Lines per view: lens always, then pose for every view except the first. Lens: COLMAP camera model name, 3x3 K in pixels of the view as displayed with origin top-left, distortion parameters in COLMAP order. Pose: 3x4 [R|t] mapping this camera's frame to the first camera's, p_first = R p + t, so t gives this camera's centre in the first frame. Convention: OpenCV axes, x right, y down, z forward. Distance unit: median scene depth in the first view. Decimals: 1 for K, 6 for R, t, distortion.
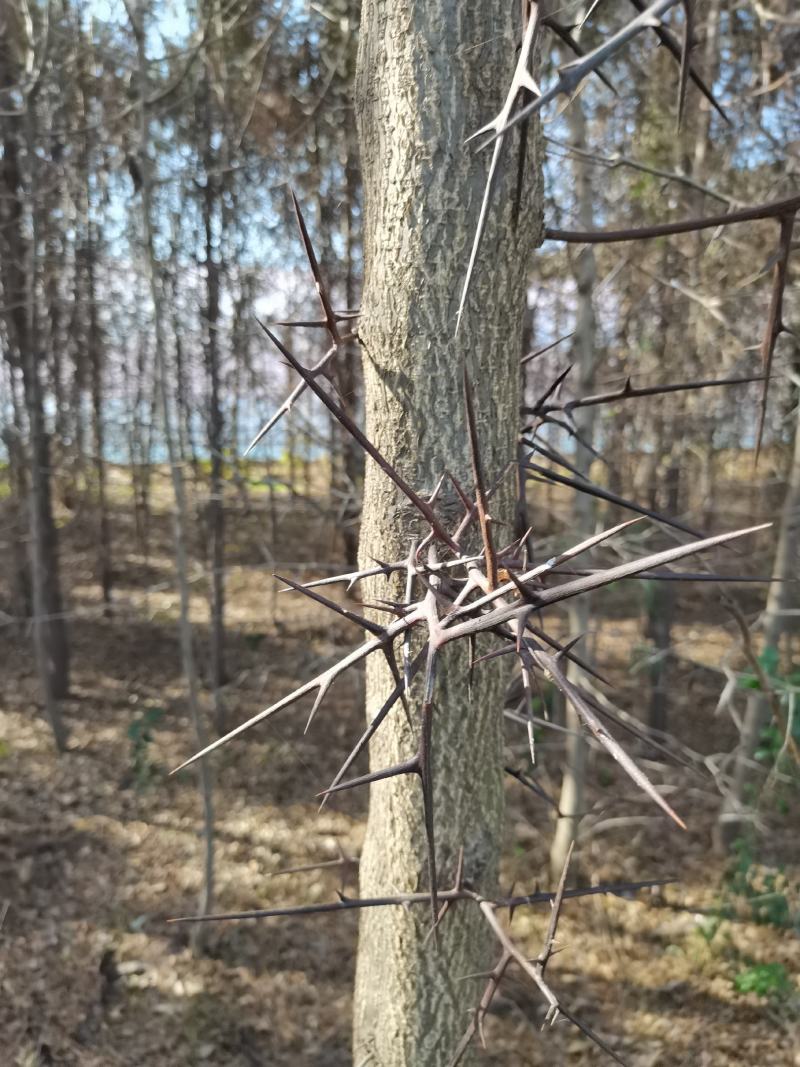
lens RADIAL K [[831.9, 0, 400.0], [0, 831.9, 533.5], [0, 0, 1]] dist [0.031942, -0.058958]
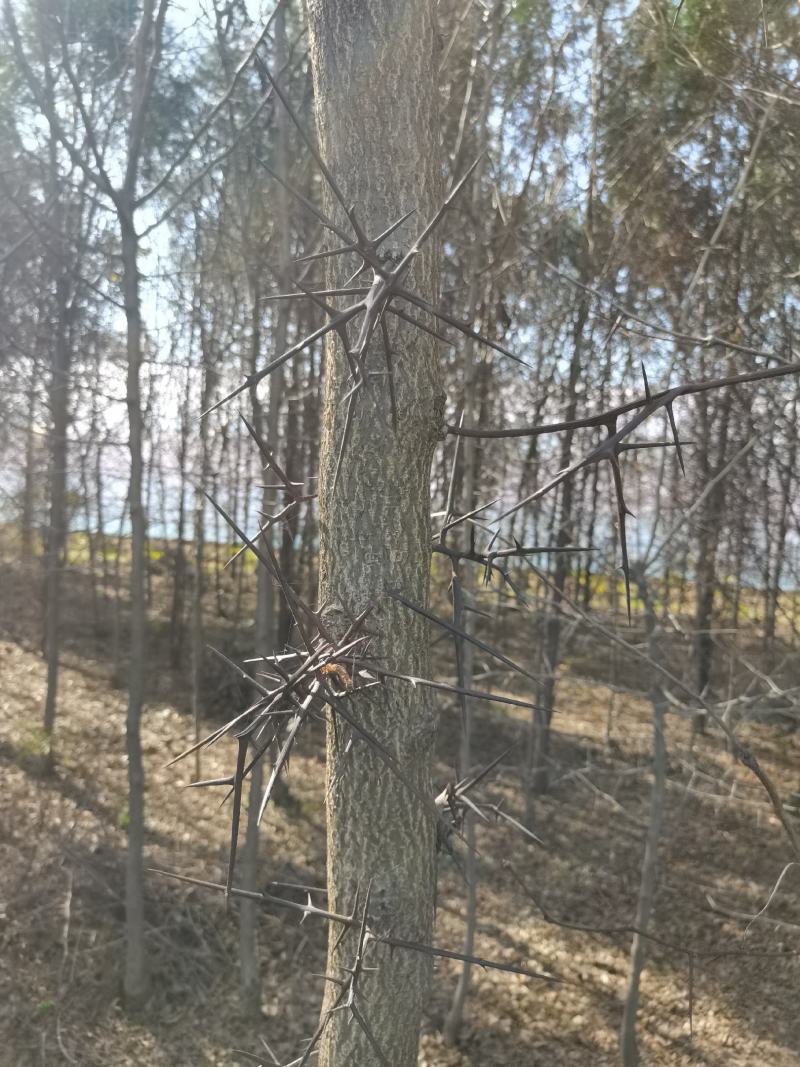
lens RADIAL K [[821.5, 0, 400.0], [0, 821.5, 533.5], [0, 0, 1]] dist [0.032435, -0.050724]
pose [[0.891465, 0.080111, -0.445950, 0.748201], [-0.139028, 0.985130, -0.100950, -0.045956], [0.431232, 0.151993, 0.889347, -0.223156]]
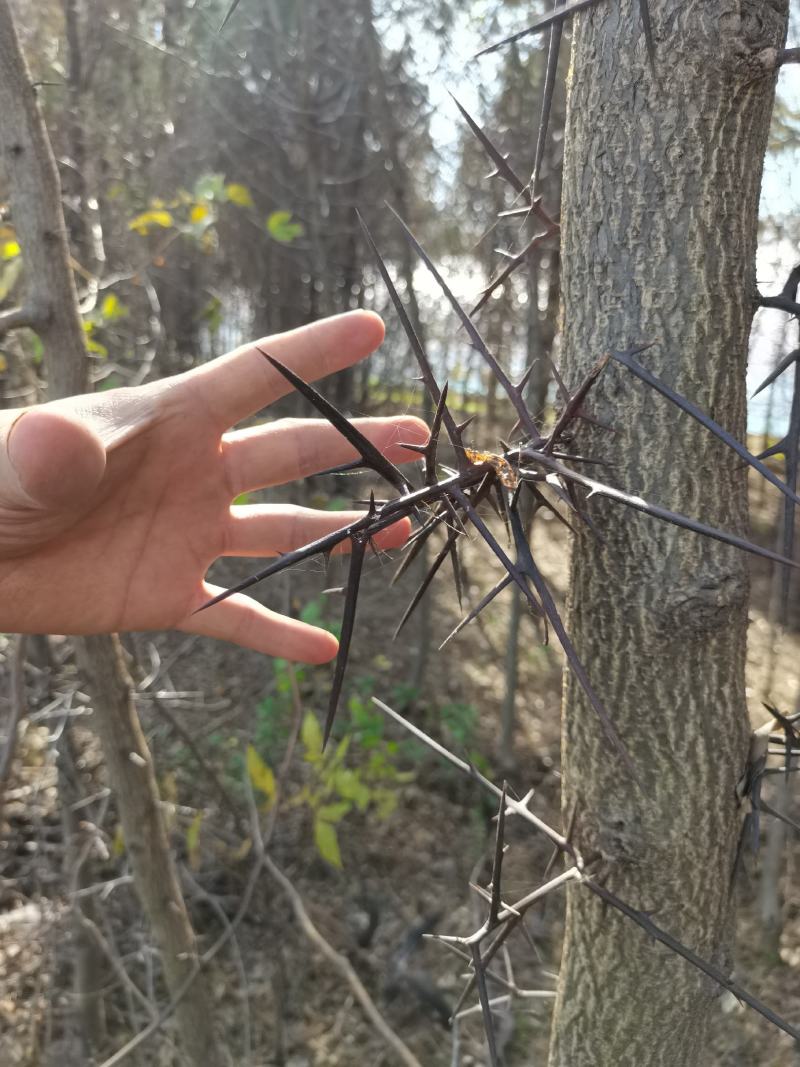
lens RADIAL K [[831.9, 0, 400.0], [0, 831.9, 533.5], [0, 0, 1]] dist [0.031942, -0.058958]
pose [[0.361380, 0.230789, -0.903405, 0.849358], [-0.228082, 0.961330, 0.154349, 0.008840], [0.904092, 0.150272, 0.400045, 0.483907]]
